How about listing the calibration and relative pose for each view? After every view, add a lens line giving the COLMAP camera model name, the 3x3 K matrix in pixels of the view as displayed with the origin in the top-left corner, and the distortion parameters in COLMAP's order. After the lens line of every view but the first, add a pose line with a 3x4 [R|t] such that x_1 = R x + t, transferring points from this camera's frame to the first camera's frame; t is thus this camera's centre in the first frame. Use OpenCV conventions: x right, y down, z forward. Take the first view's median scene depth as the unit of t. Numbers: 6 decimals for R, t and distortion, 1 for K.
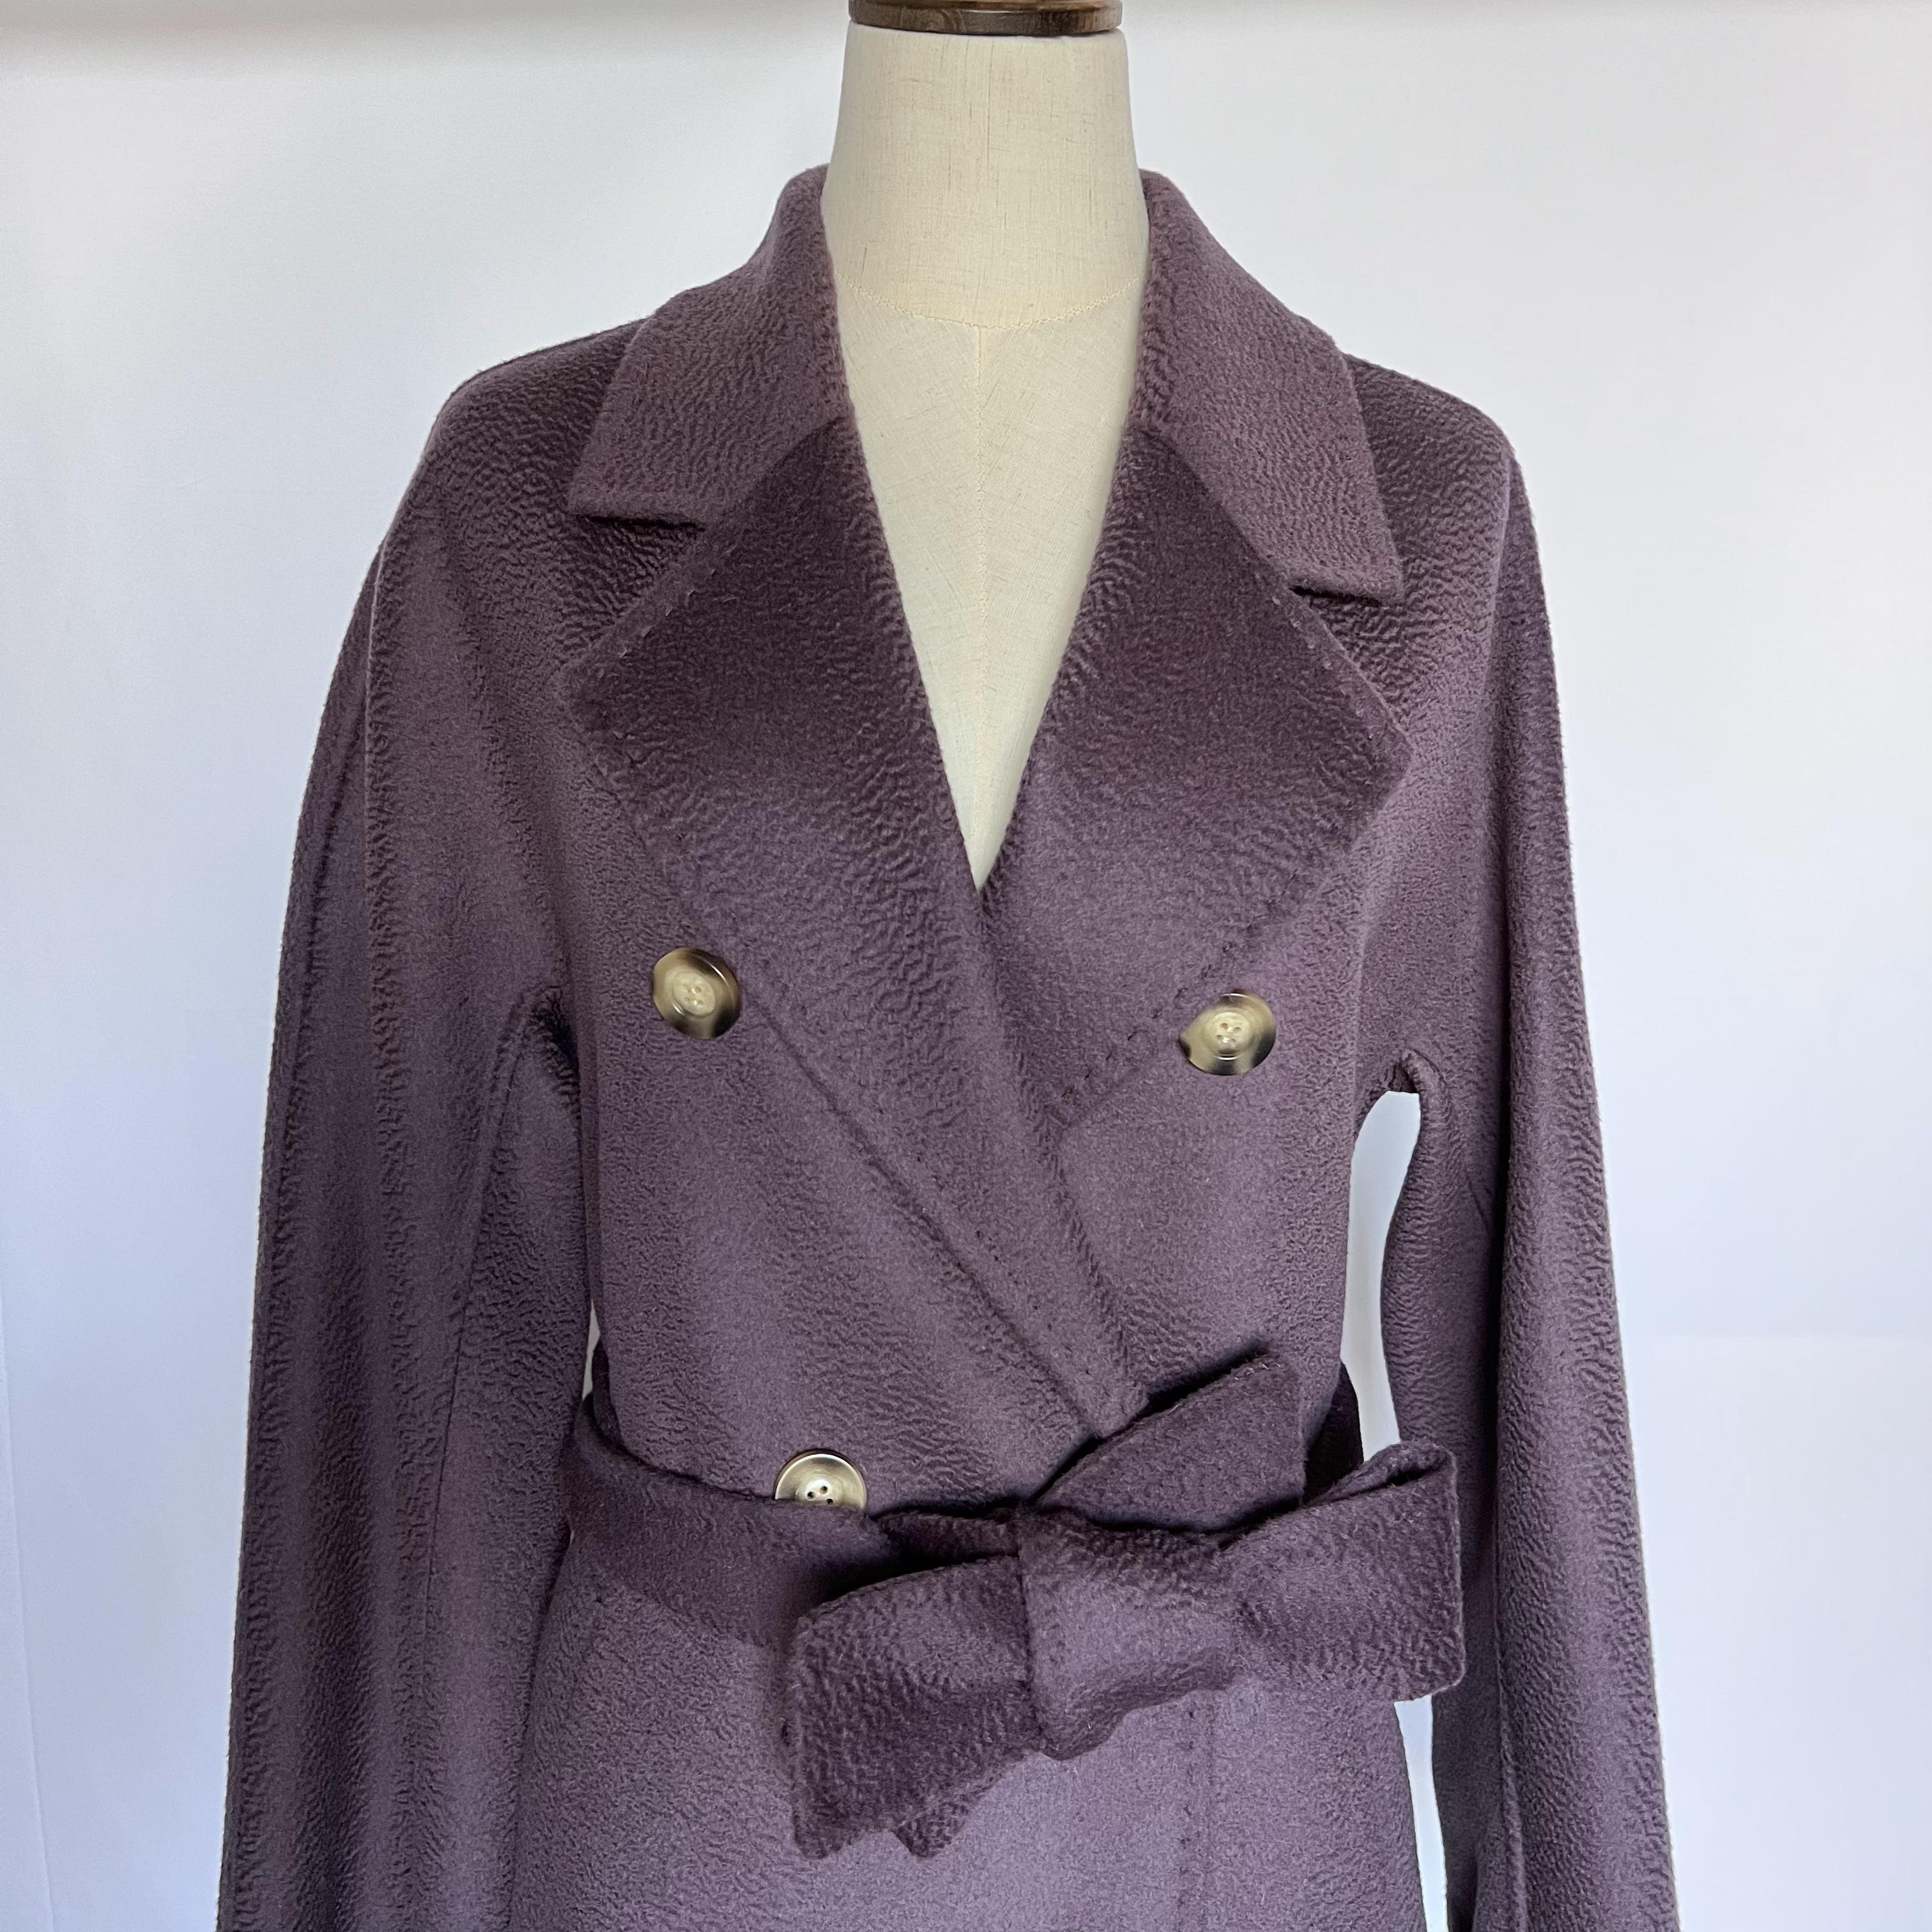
lens RADIAL K [[1908.9, 0, 953.8], [0, 1908.9, 968.5], [0, 0, 1]] dist [0.192289, -0.492918]
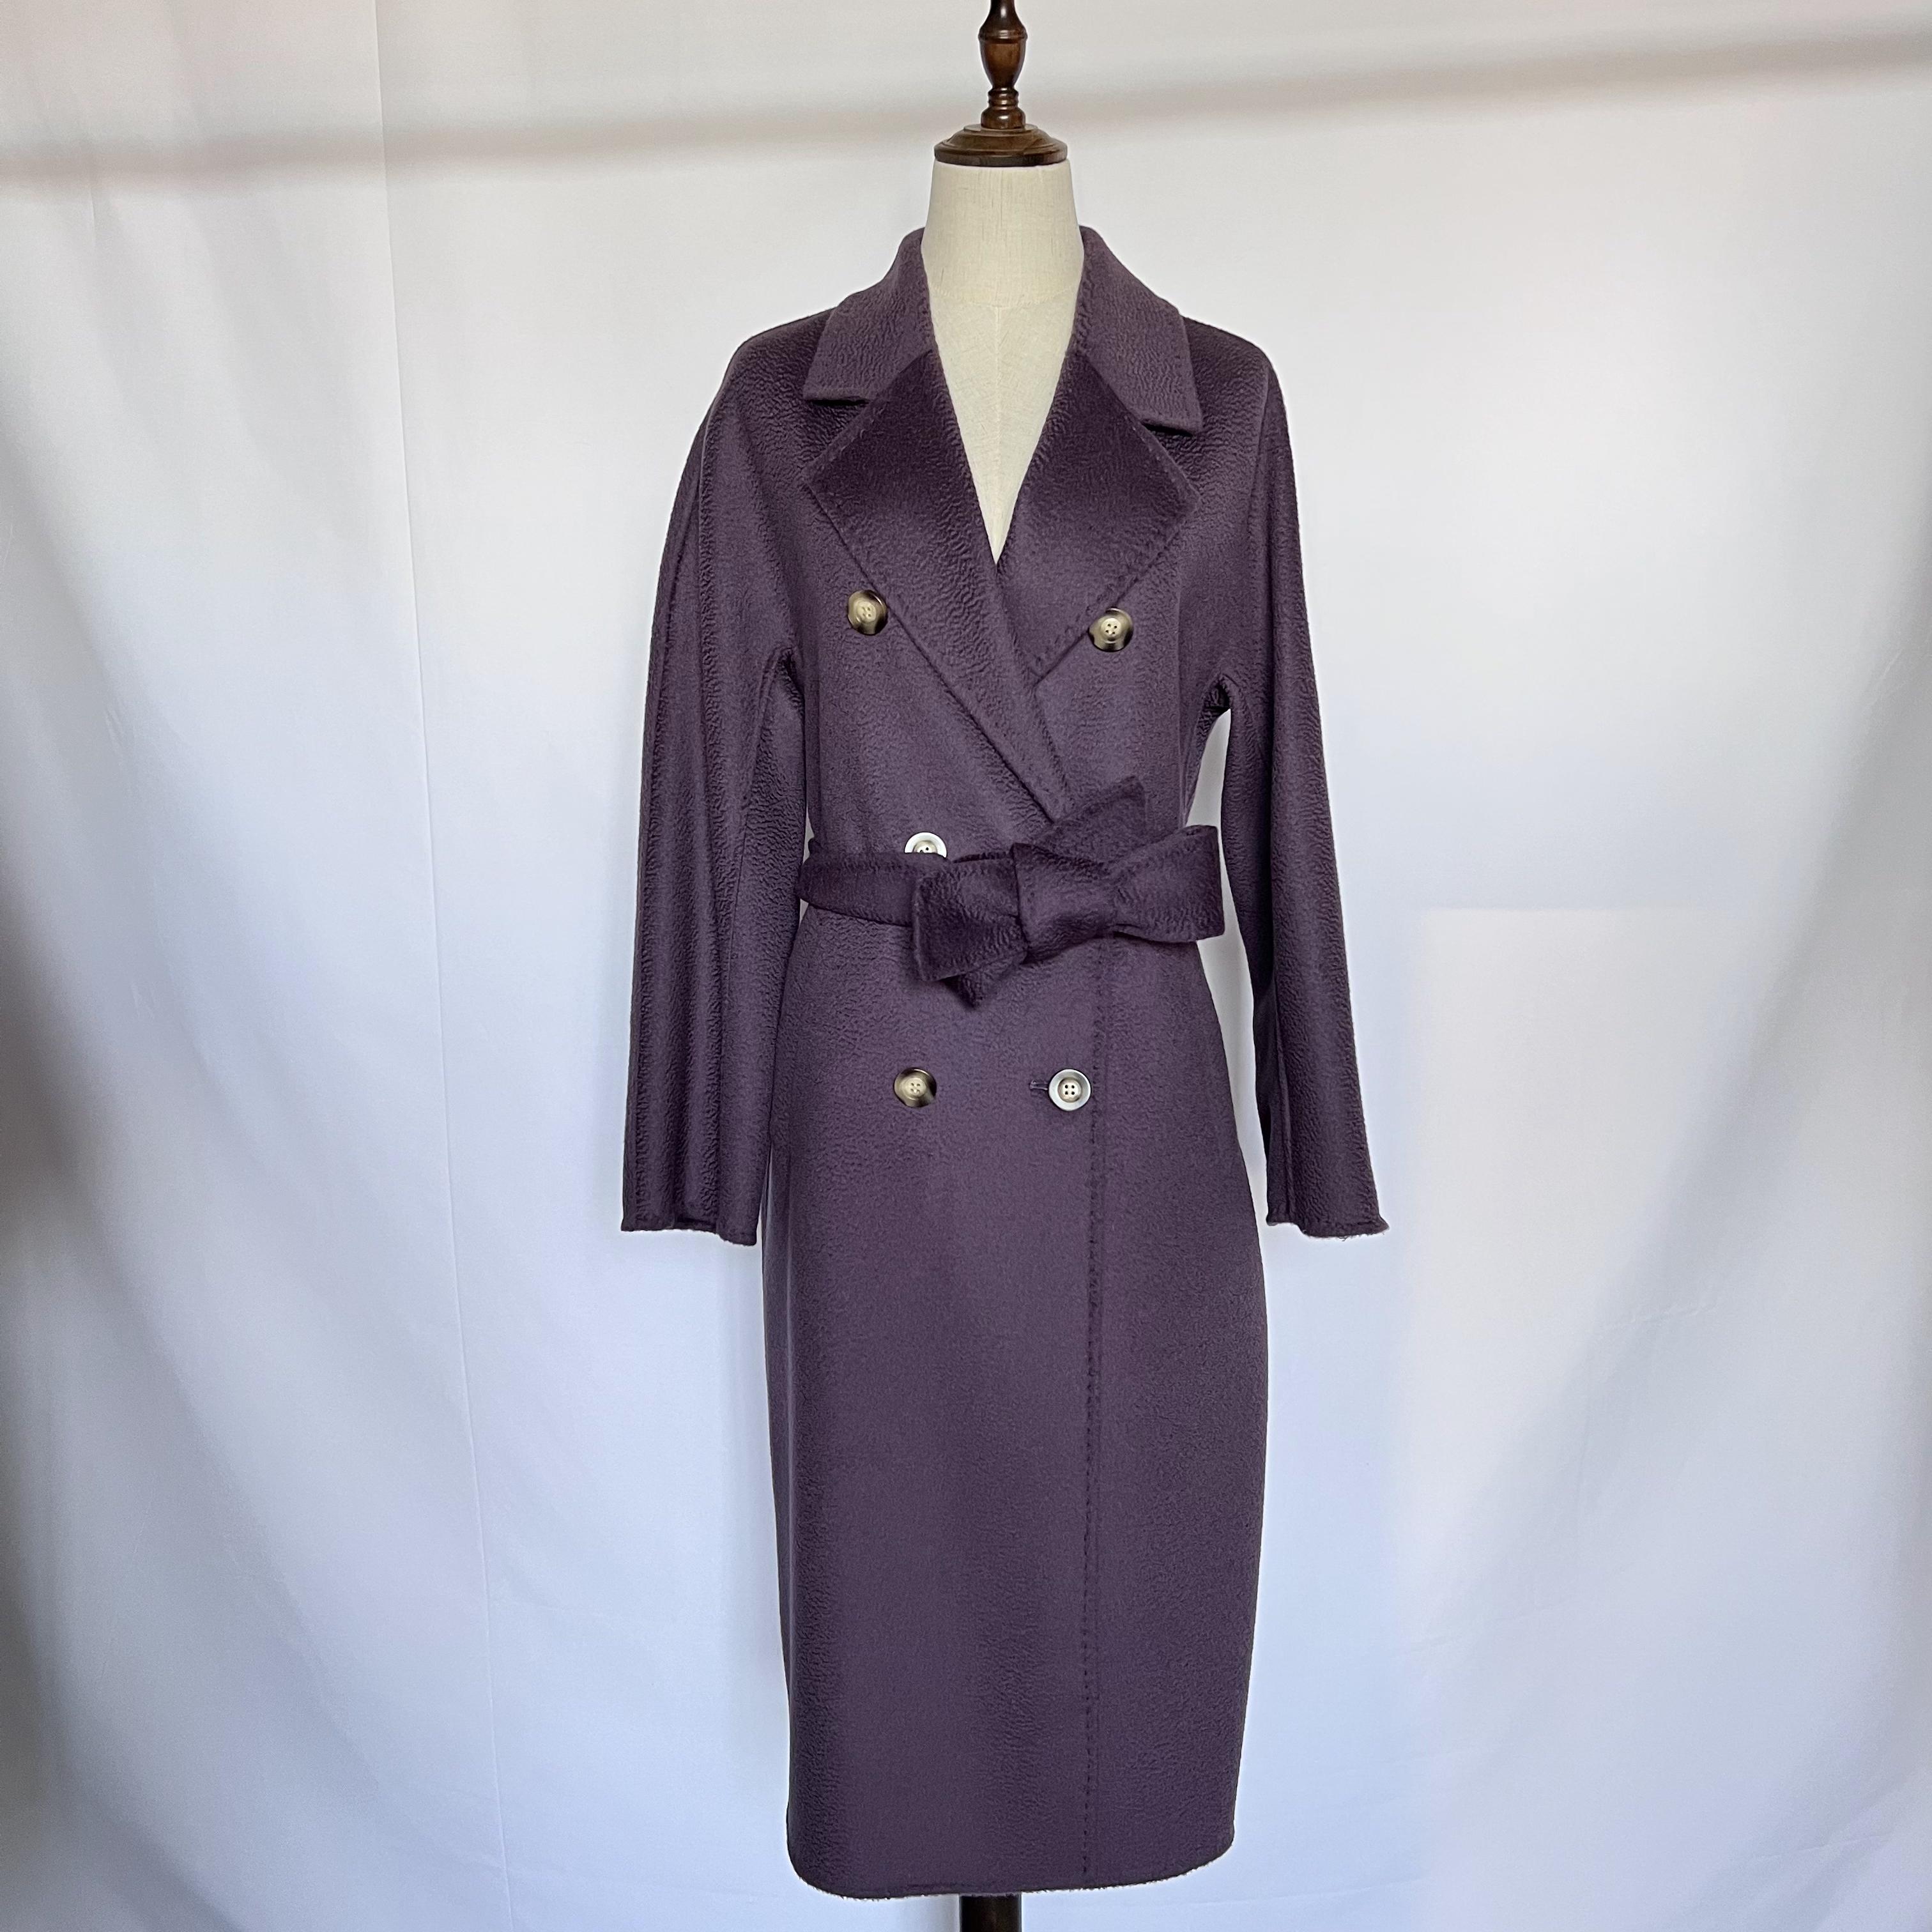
lens RADIAL K [[1908.9, 0, 953.8], [0, 1908.9, 968.5], [0, 0, 1]] dist [0.192289, -0.492918]
pose [[0.998873, -0.005564, -0.047133, 0.062436], [0.005209, 0.999957, -0.007635, 0.414120], [0.047173, 0.007381, 0.998859, -1.125952]]
